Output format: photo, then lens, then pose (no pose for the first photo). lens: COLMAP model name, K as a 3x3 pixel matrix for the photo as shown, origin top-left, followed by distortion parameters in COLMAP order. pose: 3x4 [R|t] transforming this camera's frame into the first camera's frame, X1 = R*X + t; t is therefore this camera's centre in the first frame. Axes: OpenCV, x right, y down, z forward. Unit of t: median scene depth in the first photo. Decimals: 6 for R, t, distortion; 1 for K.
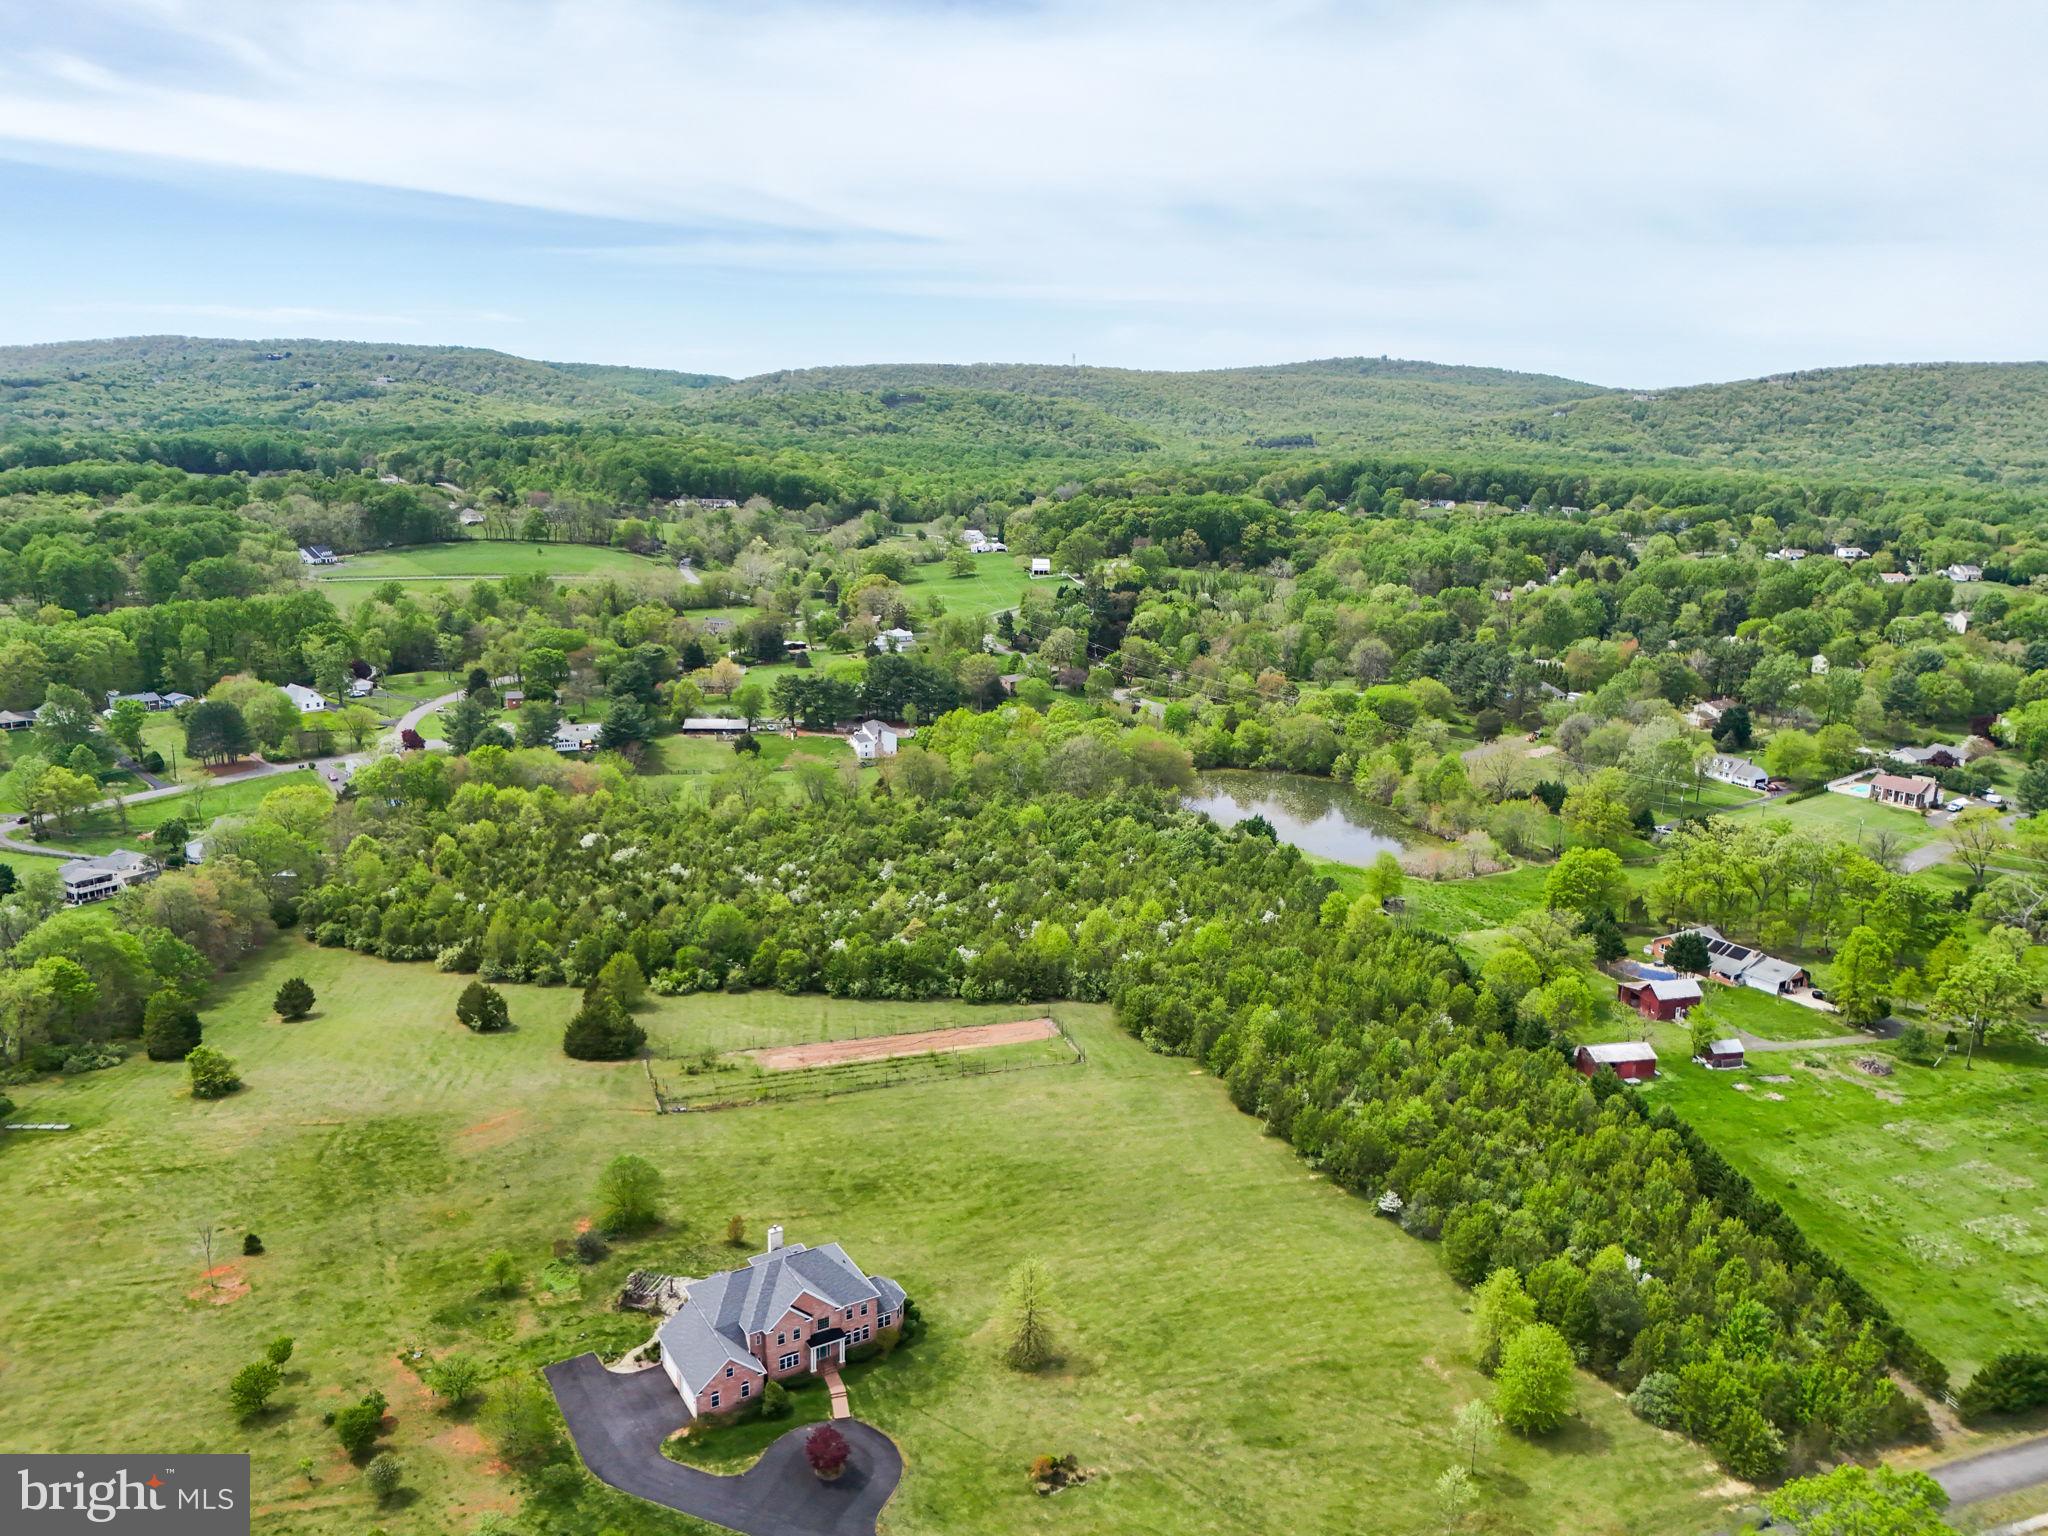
lens RADIAL K [[1490.6, 0, 1023.8], [0, 1490.6, 780.7], [0, 0, 1]] dist [0.072852, -0.073346]
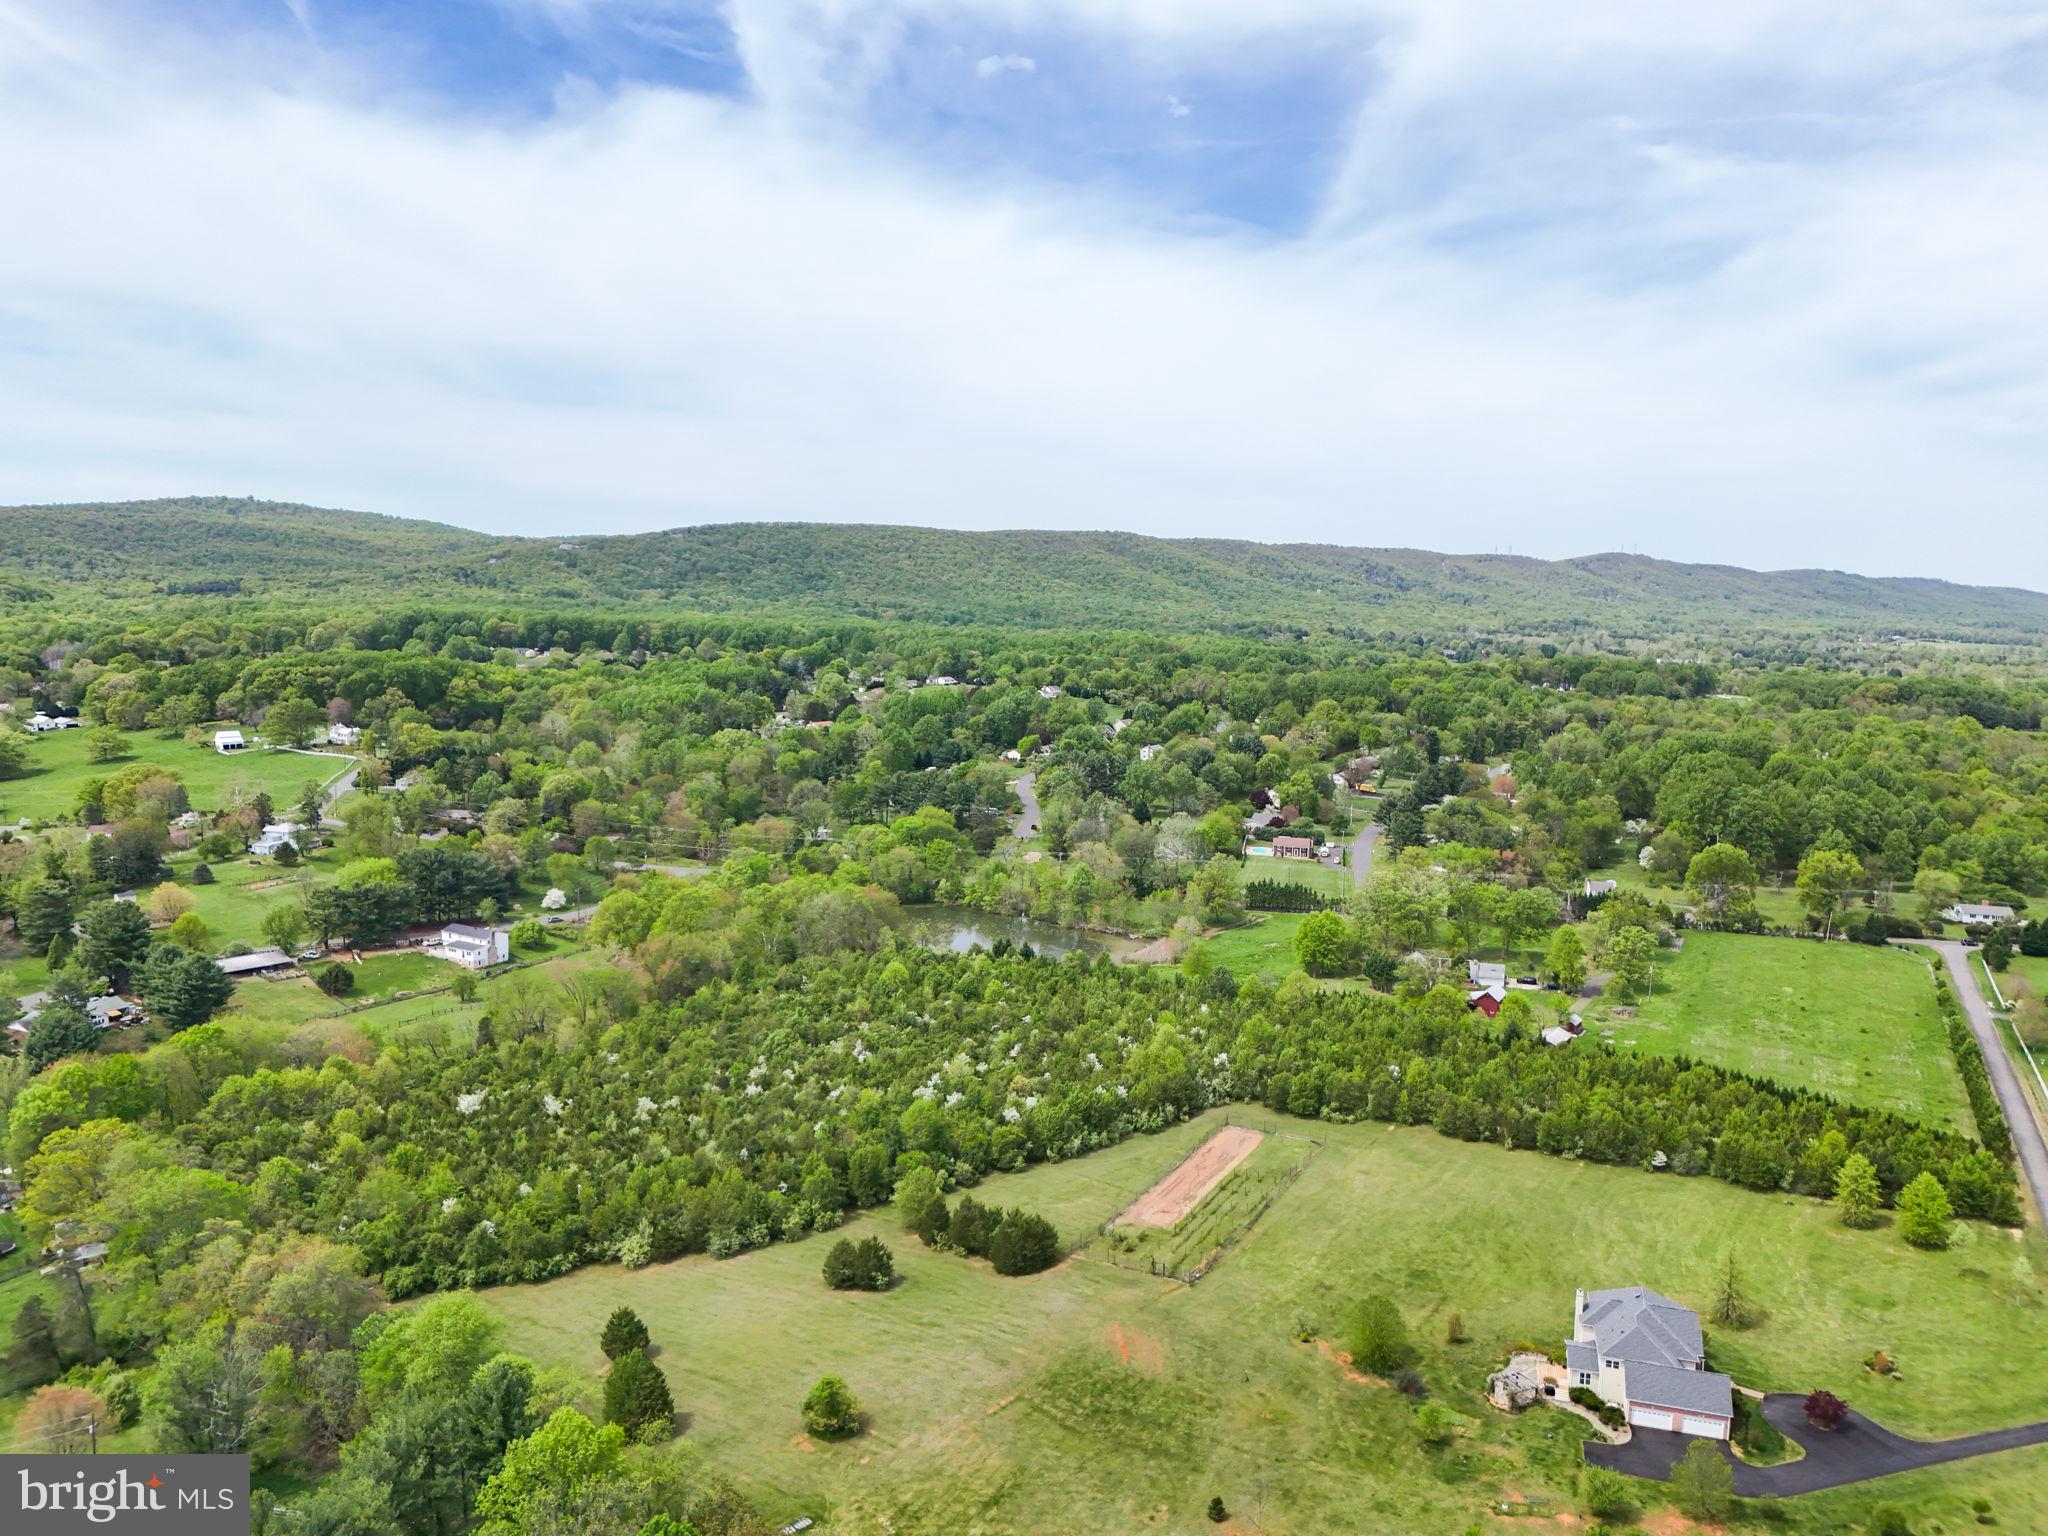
lens RADIAL K [[1474.3, 0, 1023.6], [0, 1474.3, 864.5], [0, 0, 1]] dist [0.078349, -0.072898]
pose [[0.738653, -0.134284, 0.660576, -0.419788], [0.157996, 0.987148, 0.024000, -0.043111], [-0.655309, 0.086641, 0.750376, 0.136892]]
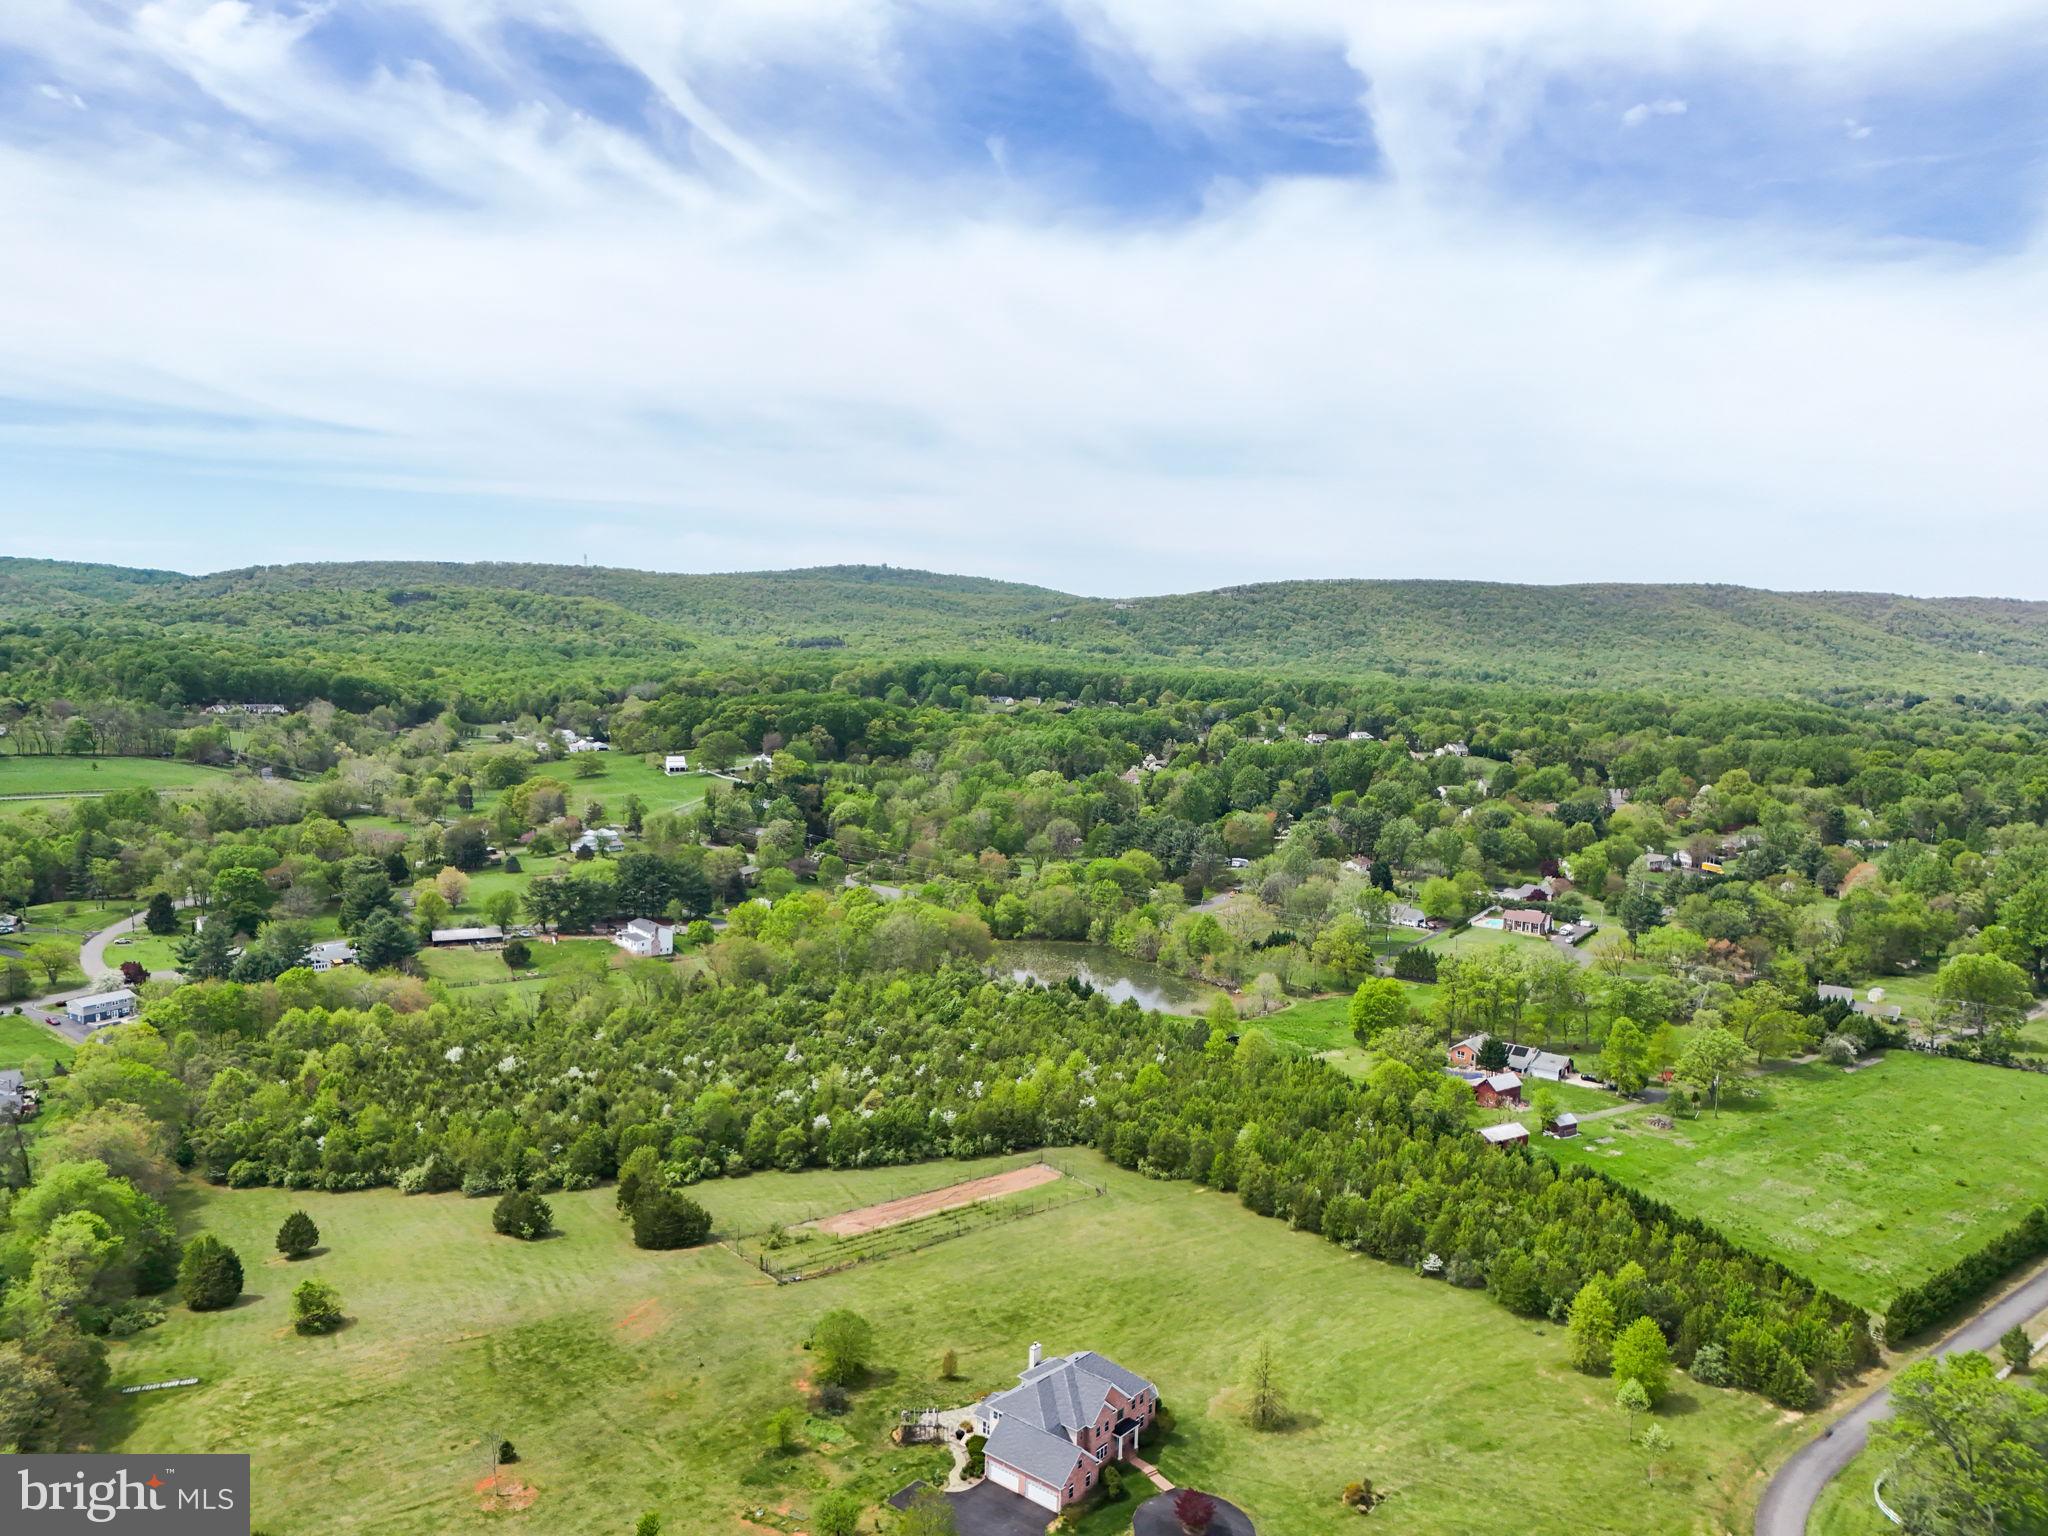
lens RADIAL K [[1490.6, 0, 1023.8], [0, 1490.6, 780.7], [0, 0, 1]] dist [0.072852, -0.073346]
pose [[0.943482, -0.032538, 0.329824, -0.185818], [0.074741, 0.990422, -0.116092, 0.003656], [-0.322888, 0.134182, 0.936877, -0.036737]]
